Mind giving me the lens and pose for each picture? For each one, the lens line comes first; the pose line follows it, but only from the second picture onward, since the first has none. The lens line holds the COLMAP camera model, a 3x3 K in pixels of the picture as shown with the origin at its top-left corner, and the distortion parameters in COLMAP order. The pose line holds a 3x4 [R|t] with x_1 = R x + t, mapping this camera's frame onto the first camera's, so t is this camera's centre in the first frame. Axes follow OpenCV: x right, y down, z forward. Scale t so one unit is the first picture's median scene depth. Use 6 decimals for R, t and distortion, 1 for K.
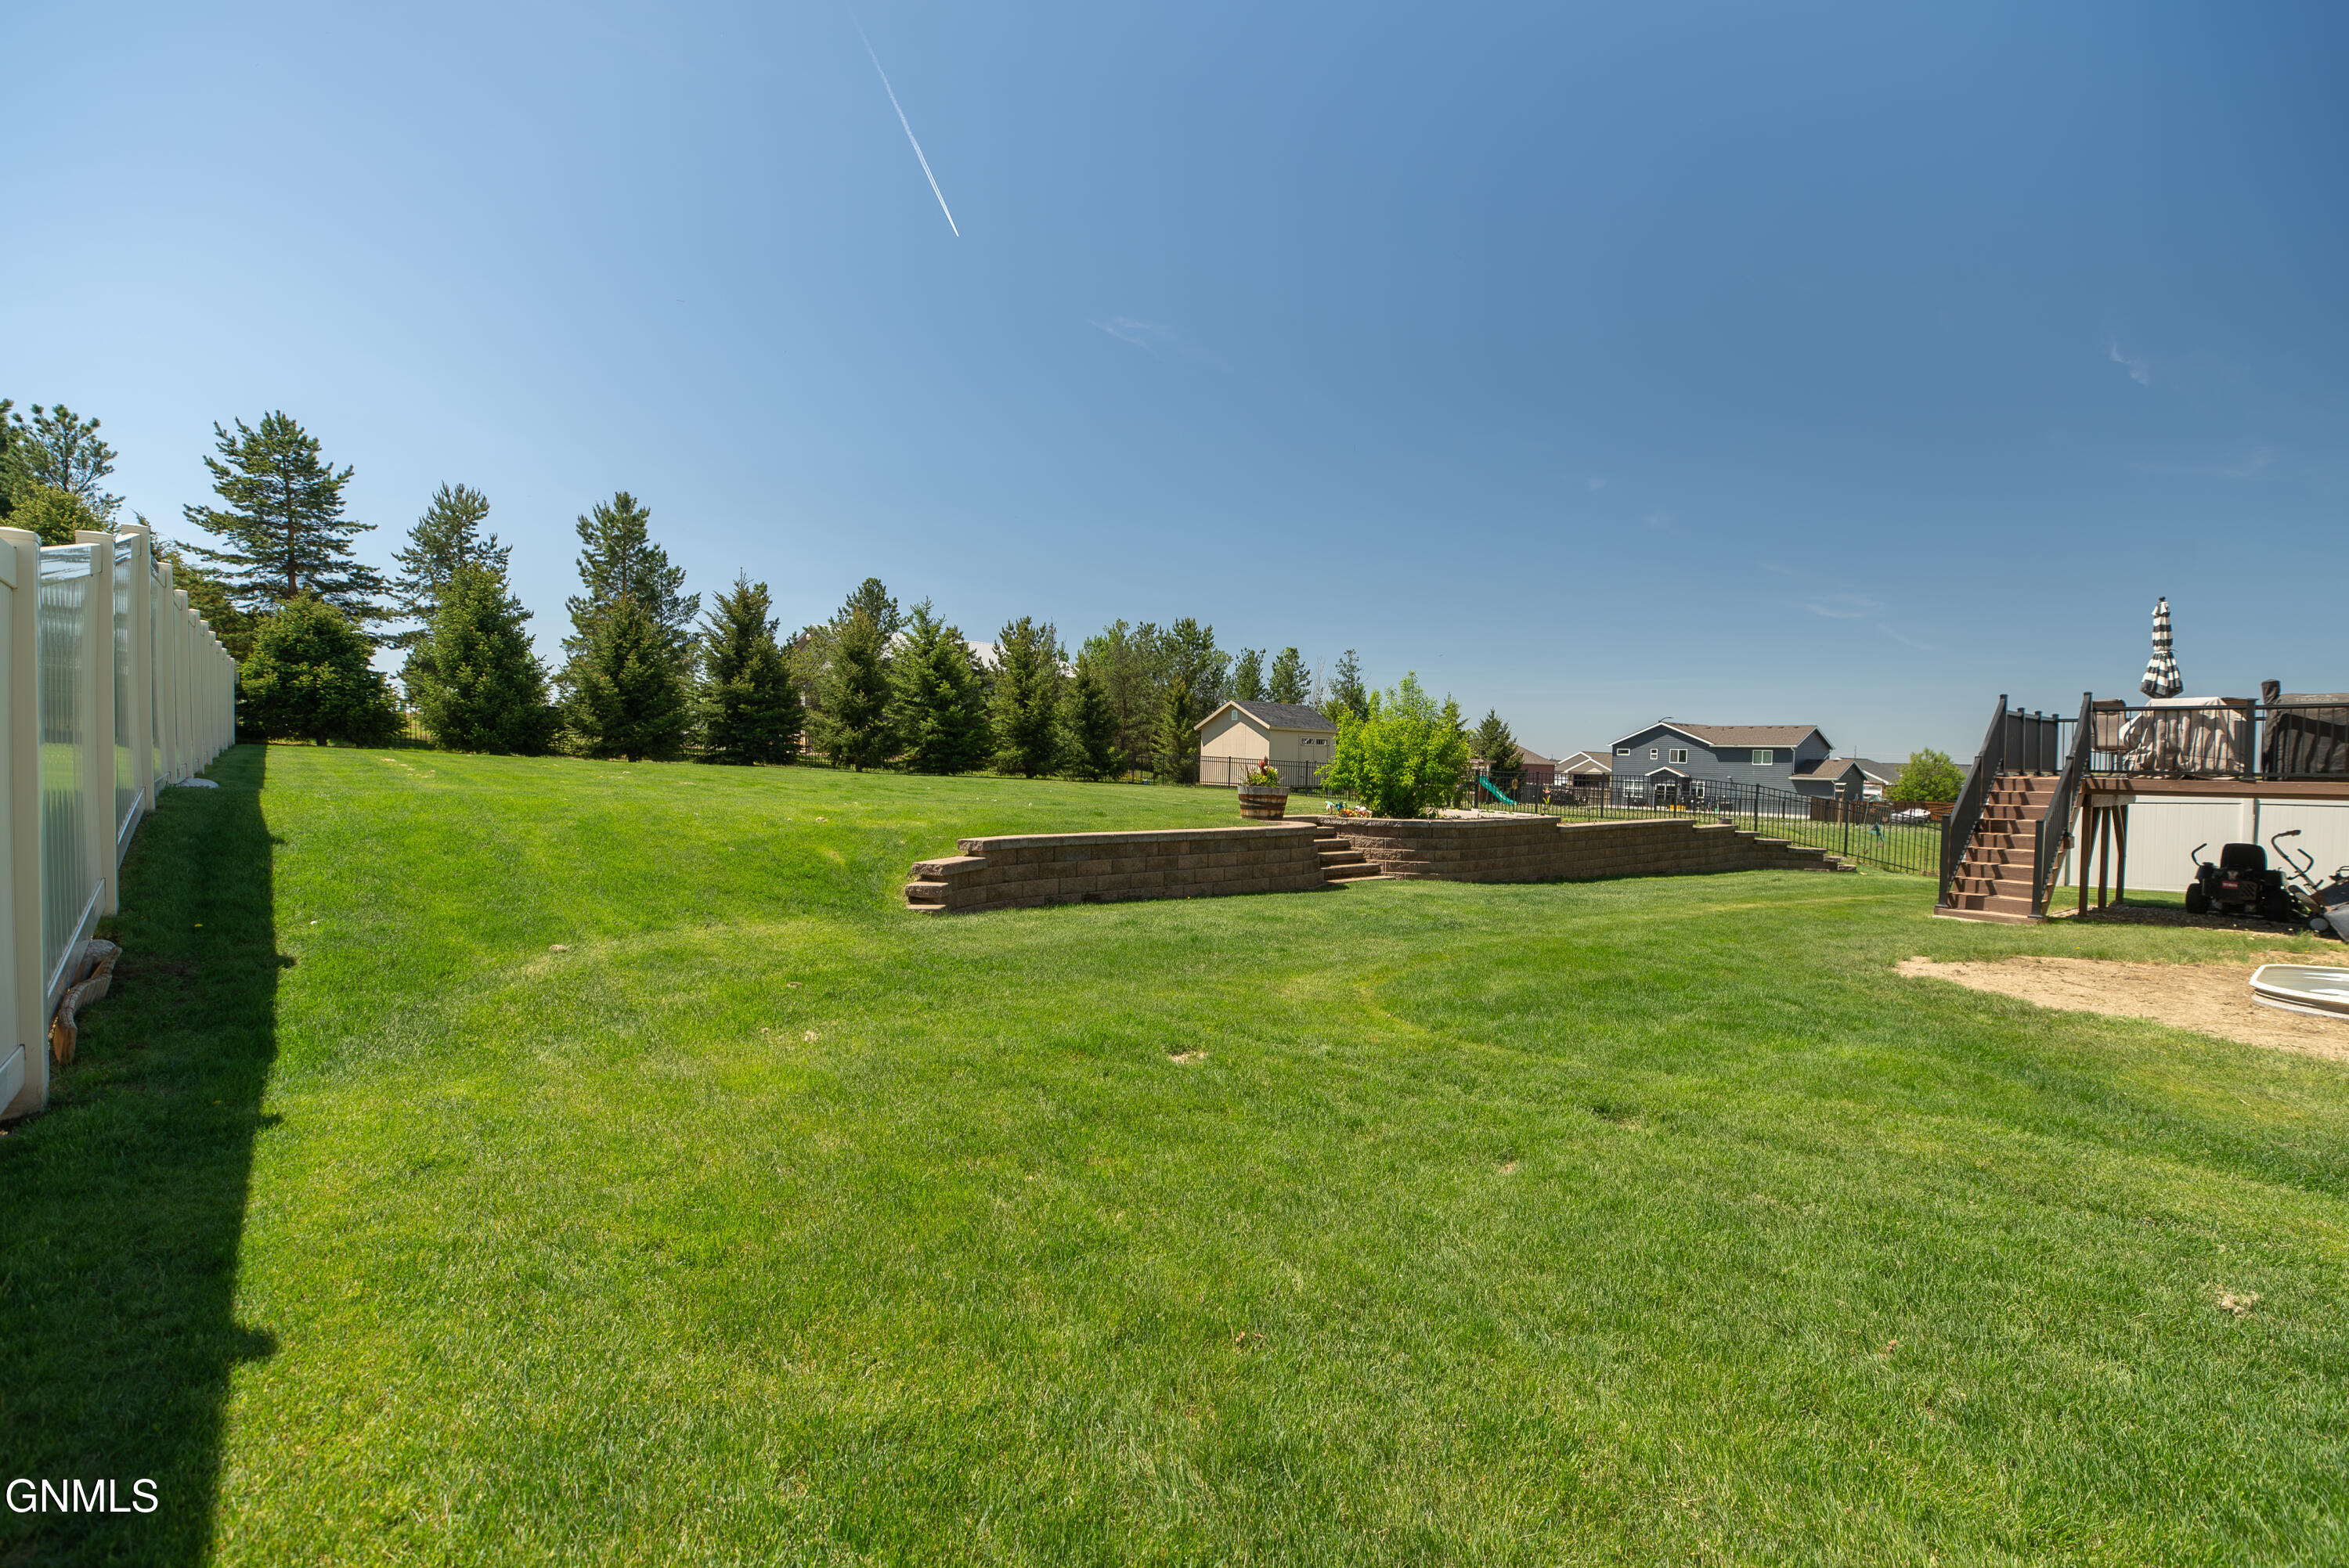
lens RADIAL K [[1089.5, 0, 1174.5], [0, 1089.5, 784.0], [0, 0, 1]] dist [0.019686, -0.000012]
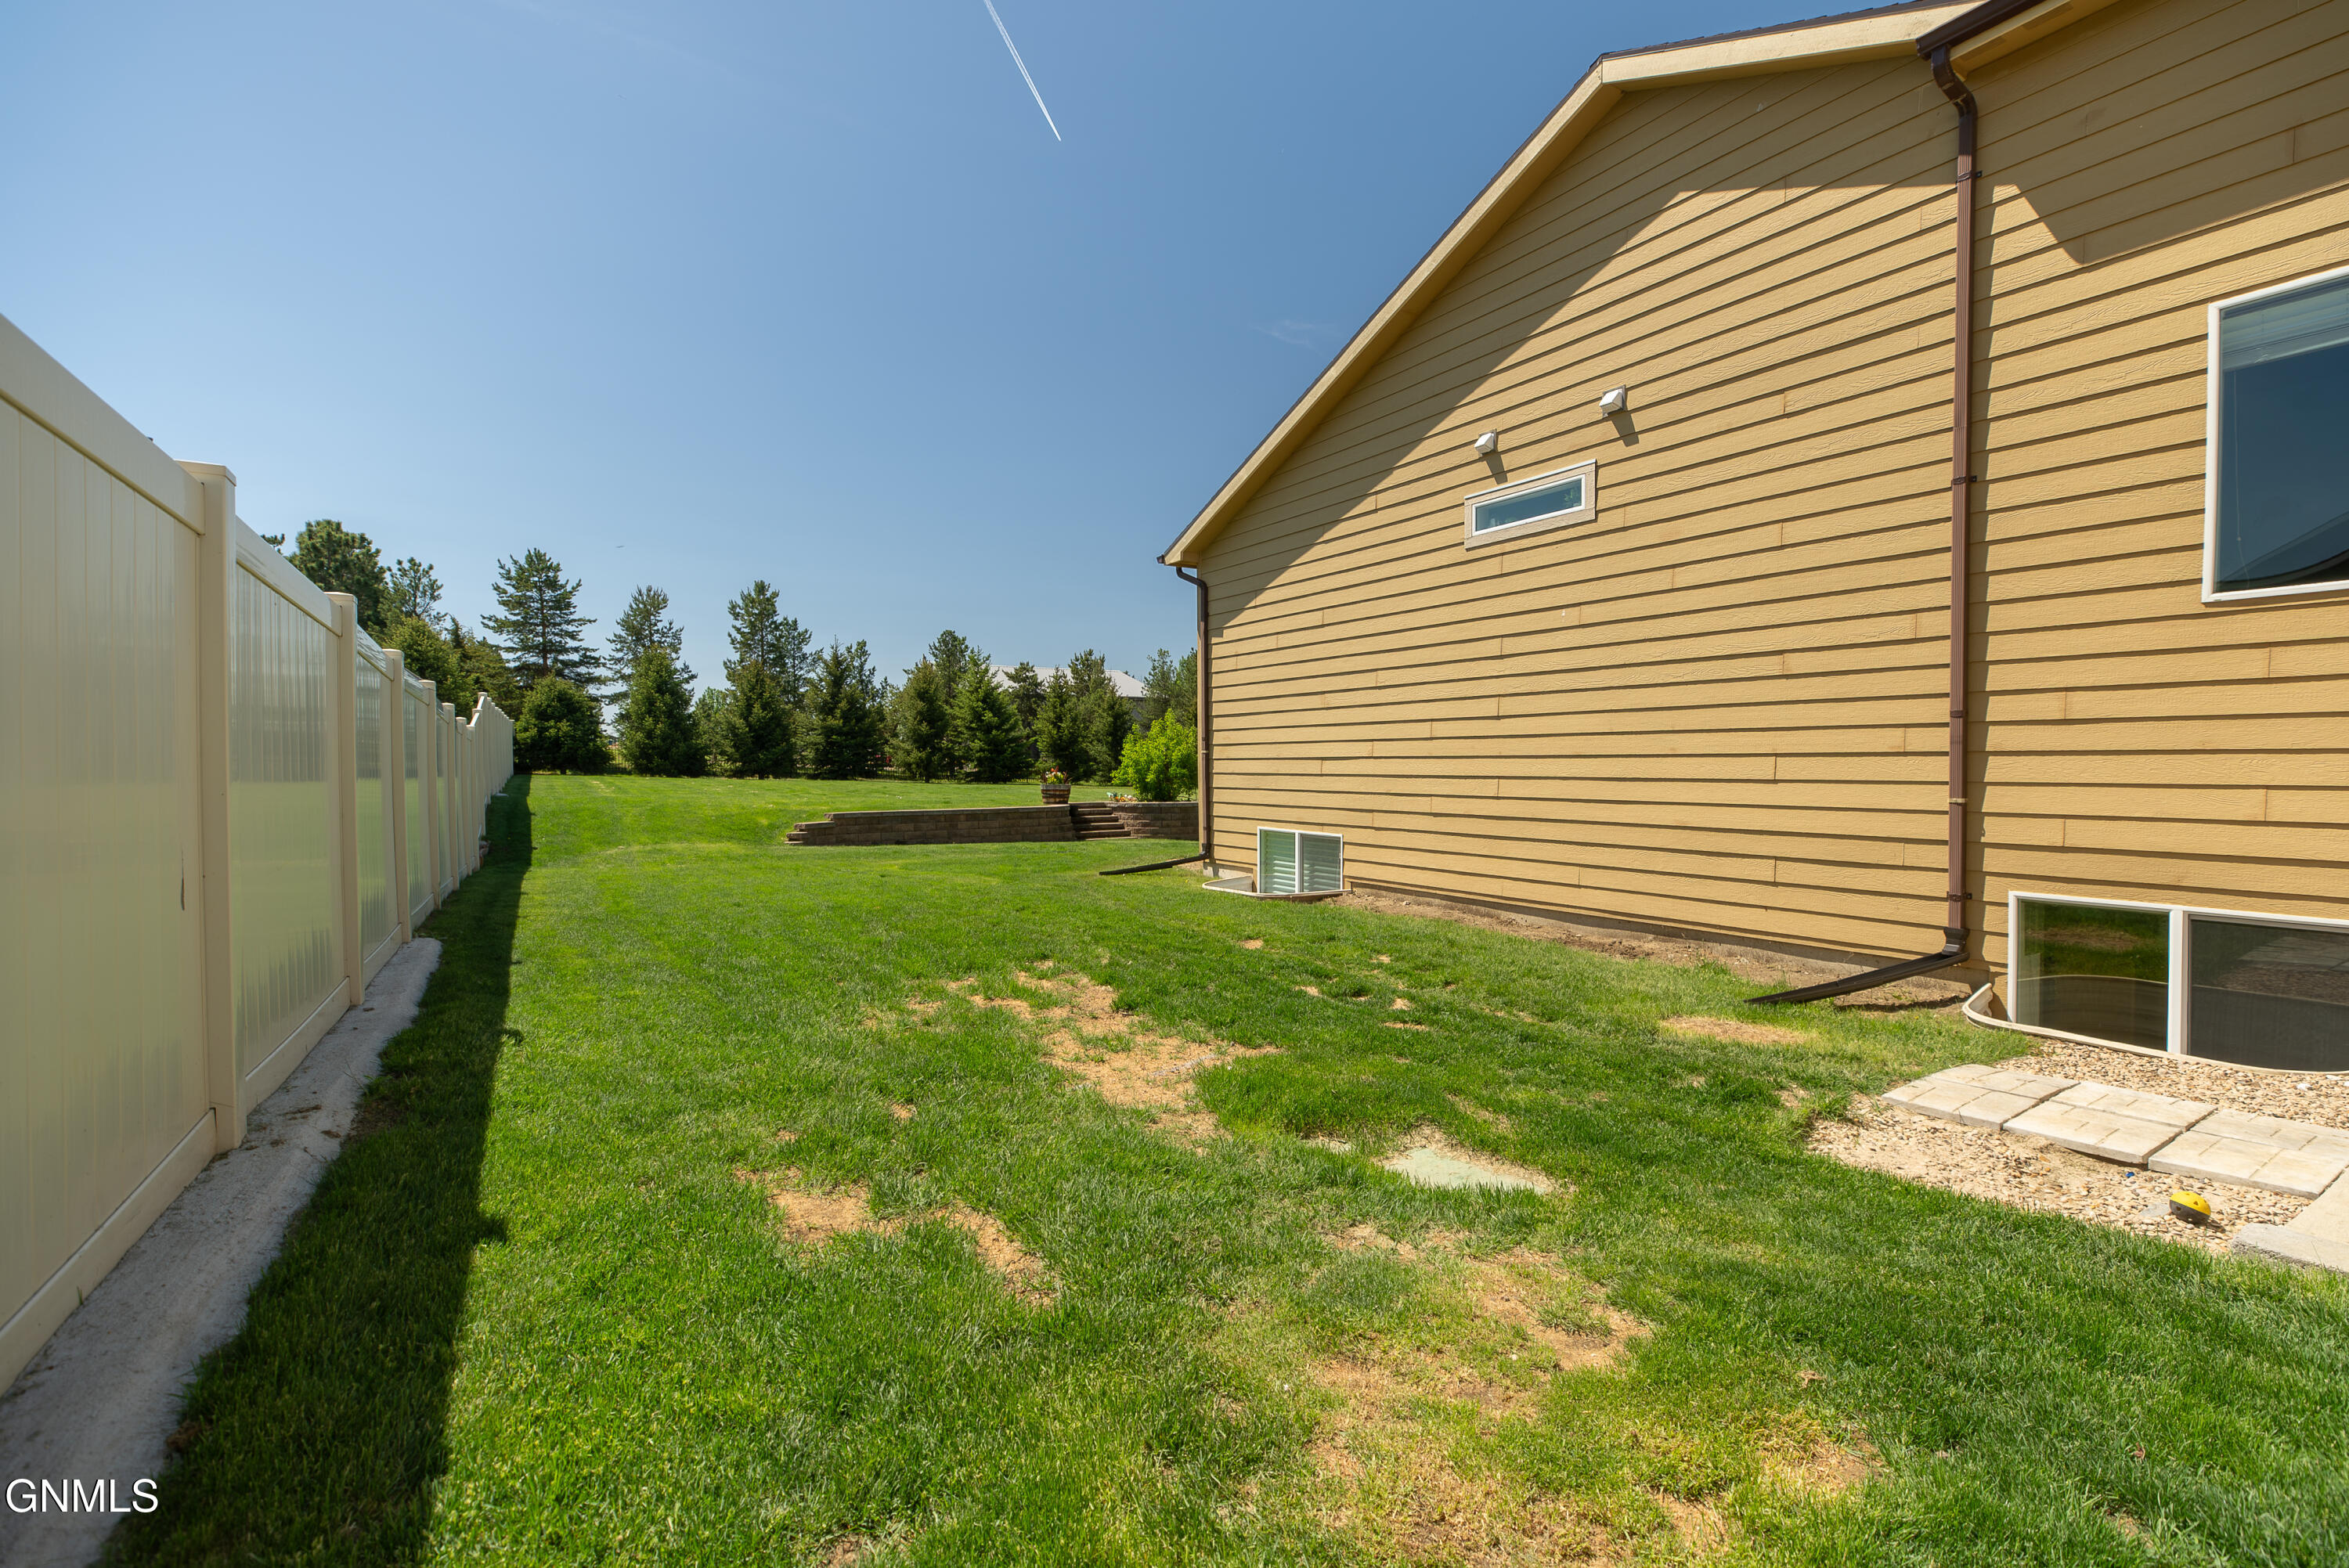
lens RADIAL K [[1087.2, 0, 1174.5], [0, 1087.2, 784.0], [0, 0, 1]] dist [0.000089, 0.001141]
pose [[0.987481, -0.025244, -0.155707, 0.243932], [0.024478, 0.999677, -0.006835, 0.008127], [0.155830, 0.002938, 0.987780, -0.292271]]
